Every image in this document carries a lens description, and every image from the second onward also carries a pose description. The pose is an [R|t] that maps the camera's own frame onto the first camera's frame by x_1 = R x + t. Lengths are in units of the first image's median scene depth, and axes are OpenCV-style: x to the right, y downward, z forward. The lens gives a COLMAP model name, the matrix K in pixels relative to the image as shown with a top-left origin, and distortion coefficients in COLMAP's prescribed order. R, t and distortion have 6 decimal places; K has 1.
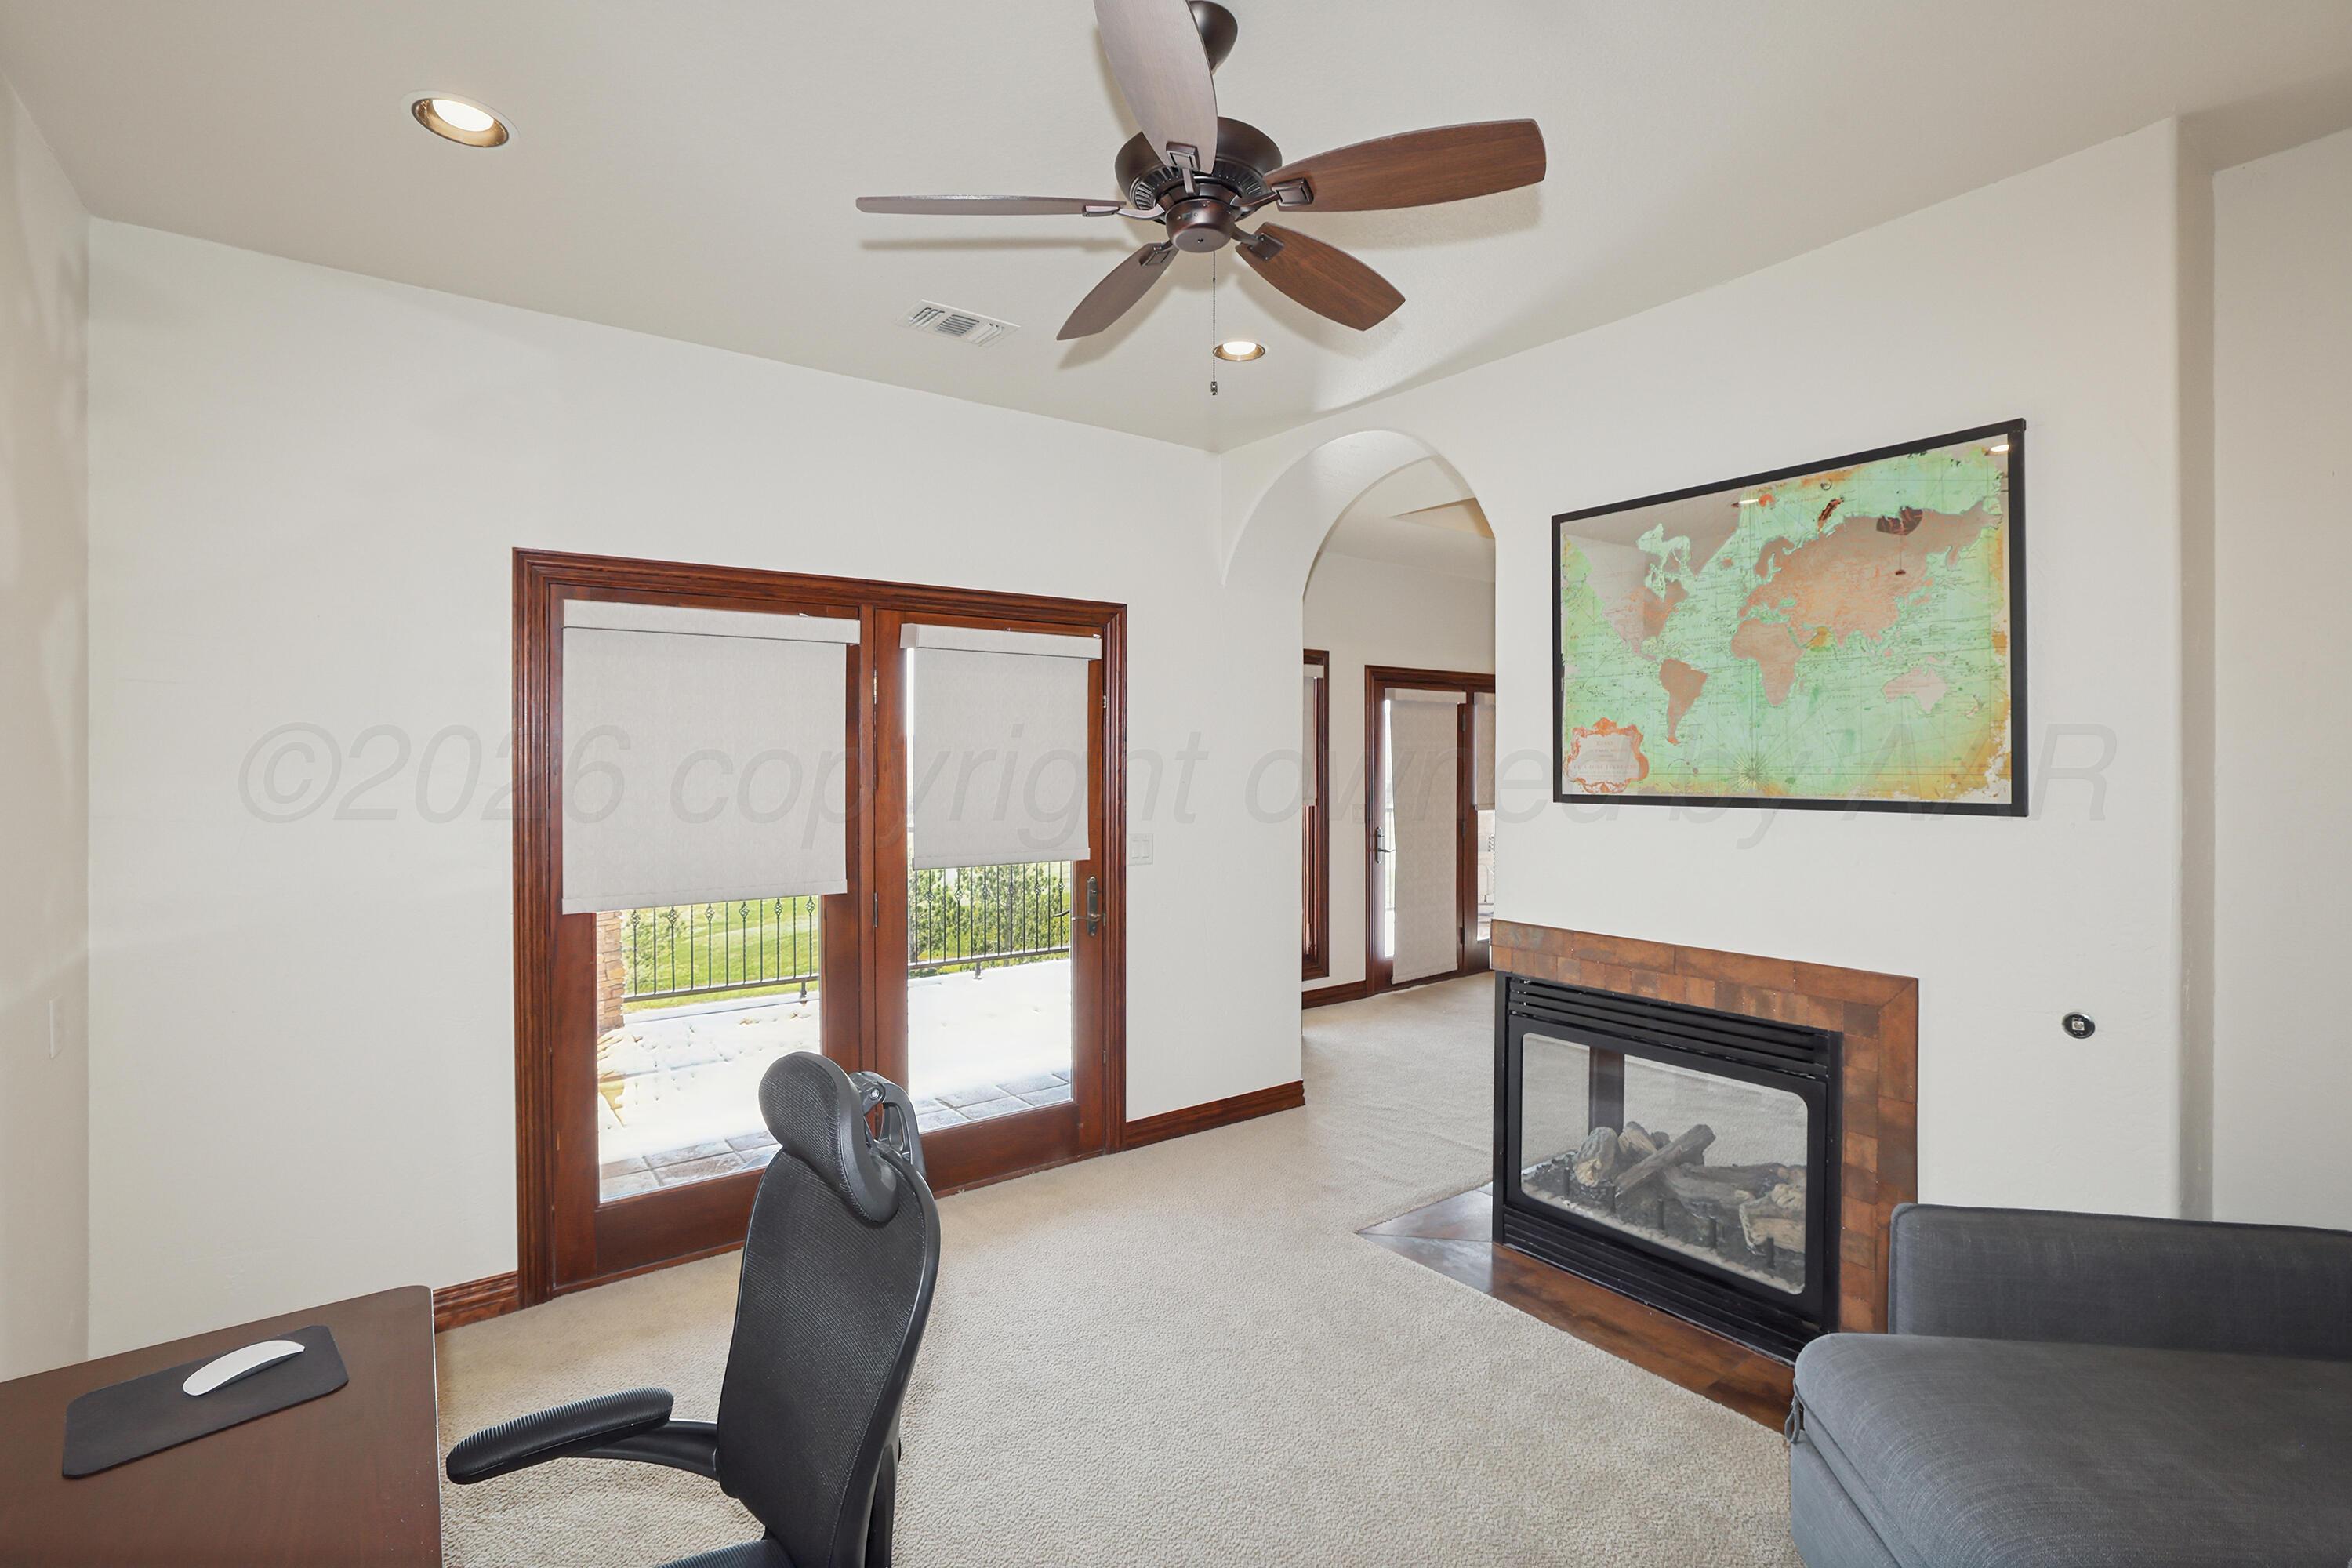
lens RADIAL K [[1074.1, 0, 1183.6], [0, 1074.1, 743.4], [0, 0, 1]] dist [-0.056131, 0.020848]
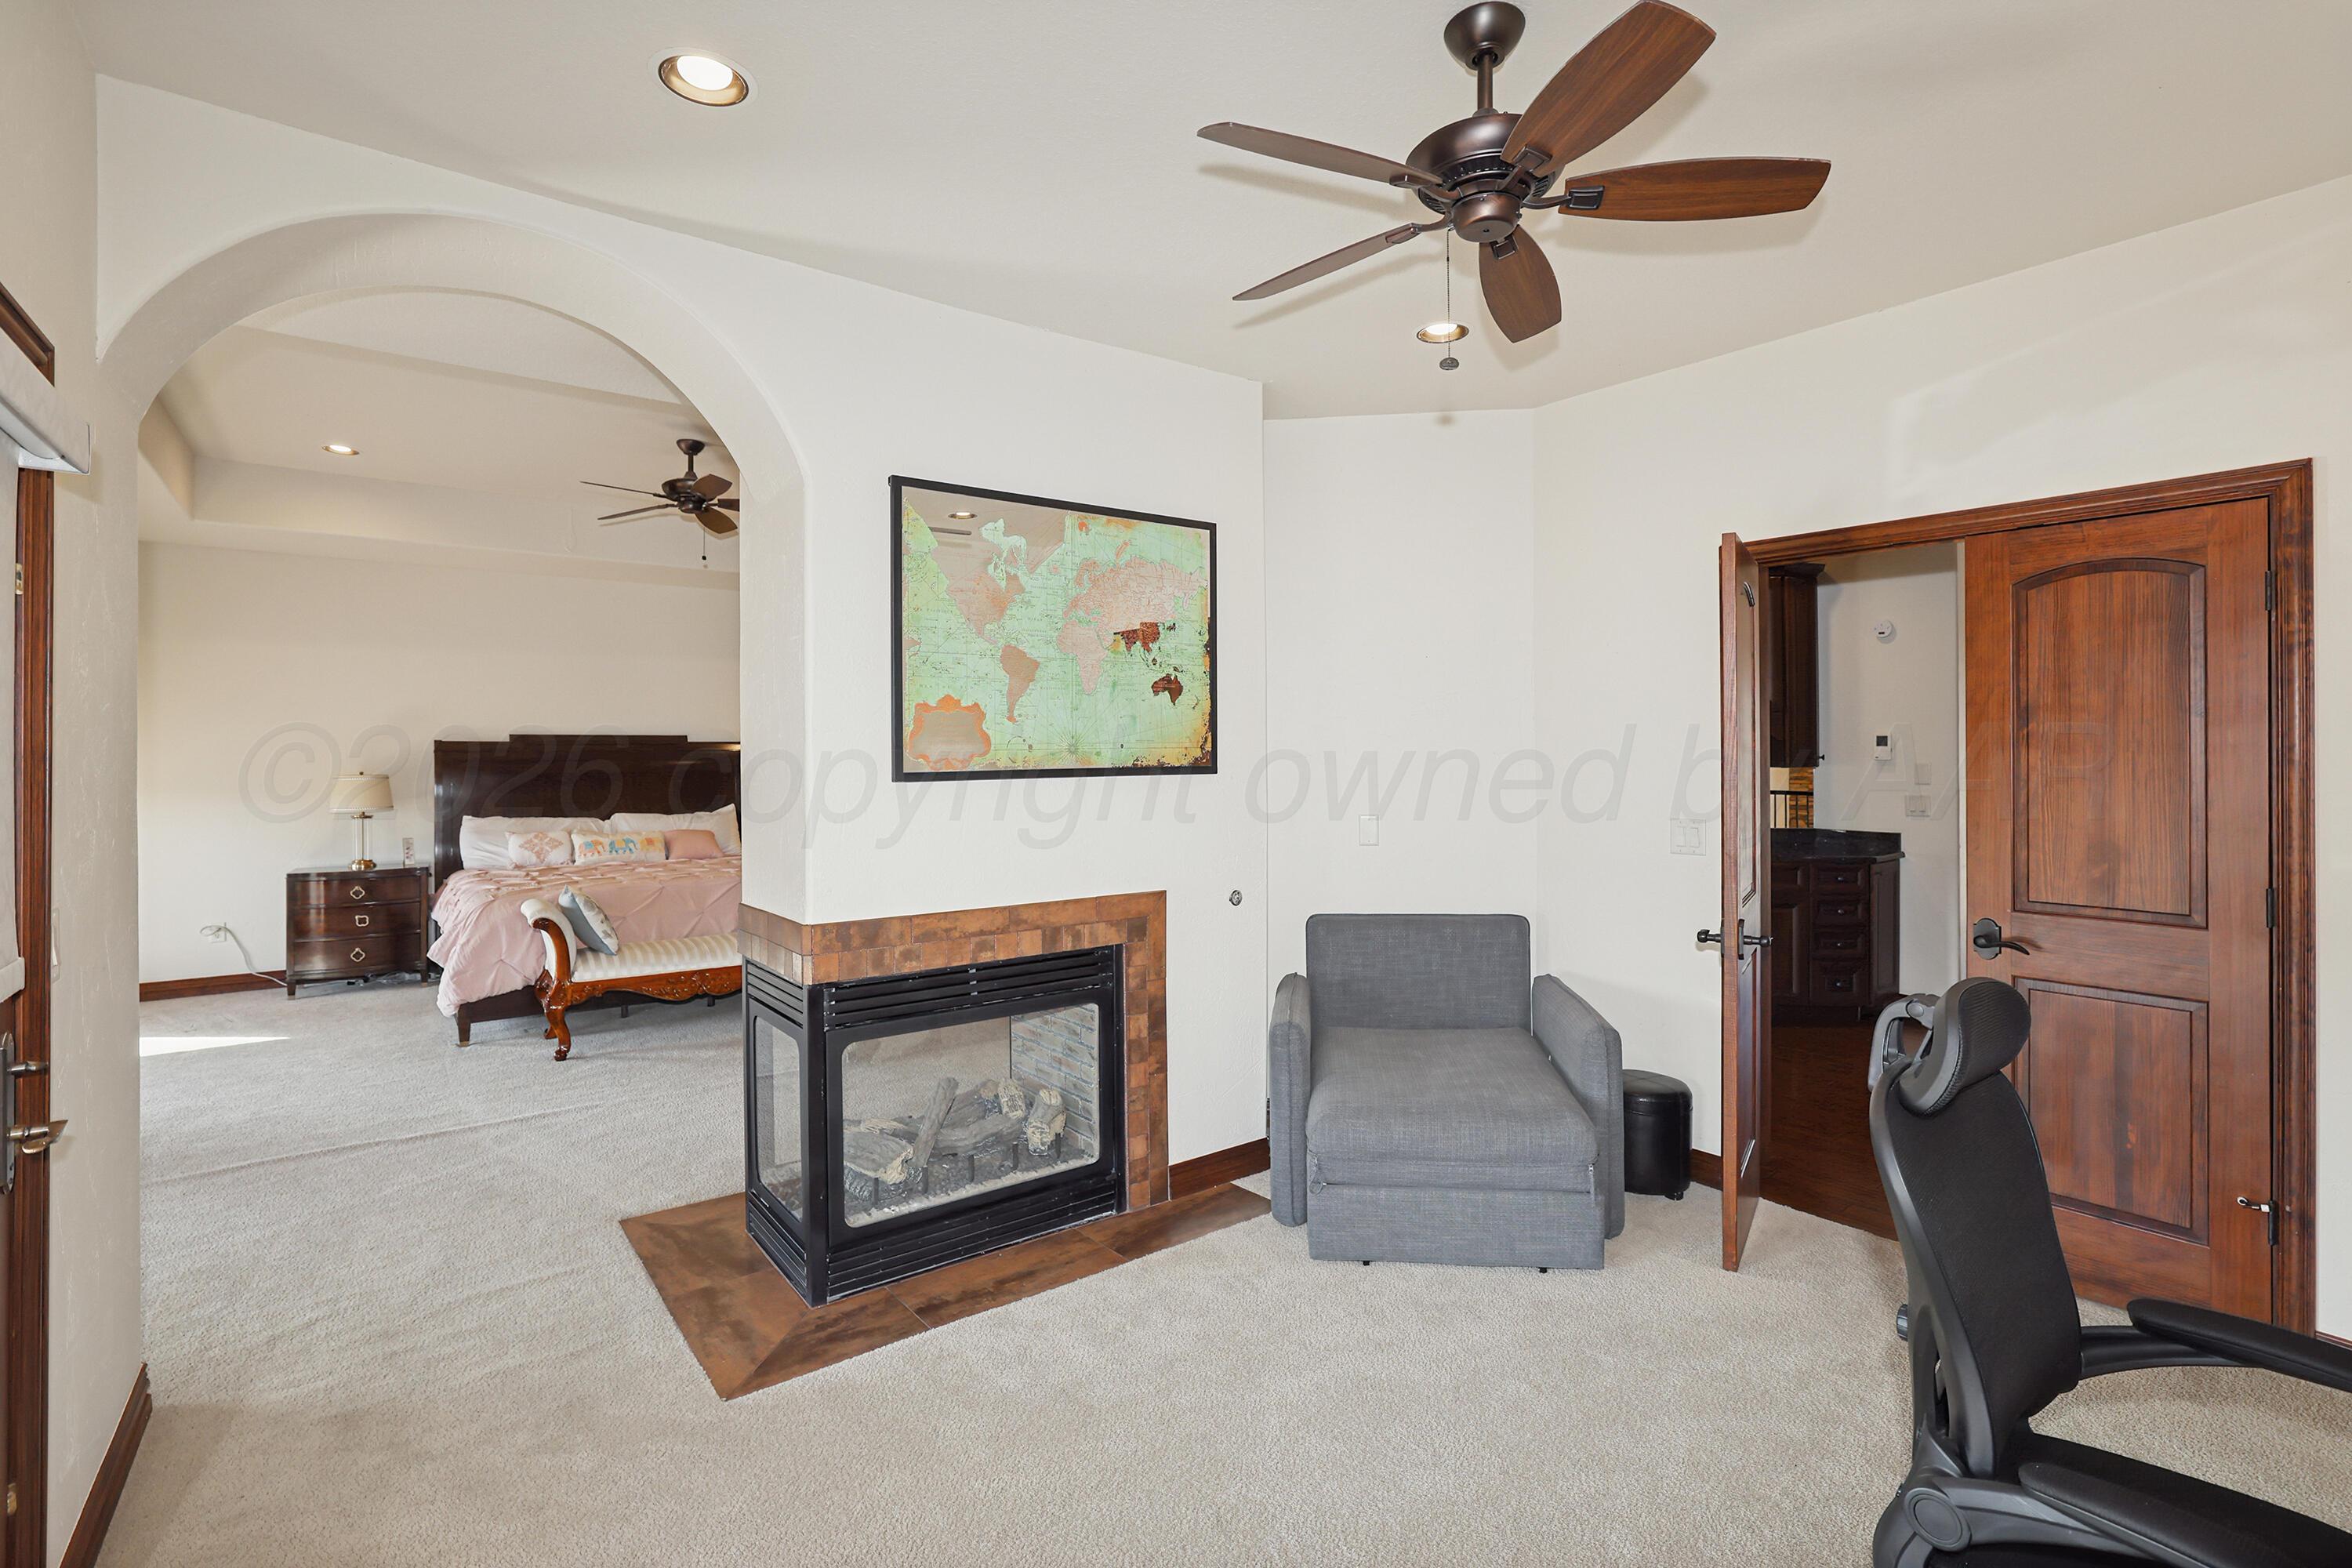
lens RADIAL K [[1074.1, 0, 1183.6], [0, 1074.1, 743.4], [0, 0, 1]] dist [-0.056131, 0.020848]
pose [[-0.007348, 0.013736, 0.999879, -0.653405], [-0.004288, 0.999896, -0.013768, 0.036908], [-0.999964, -0.004389, -0.007288, 0.837814]]
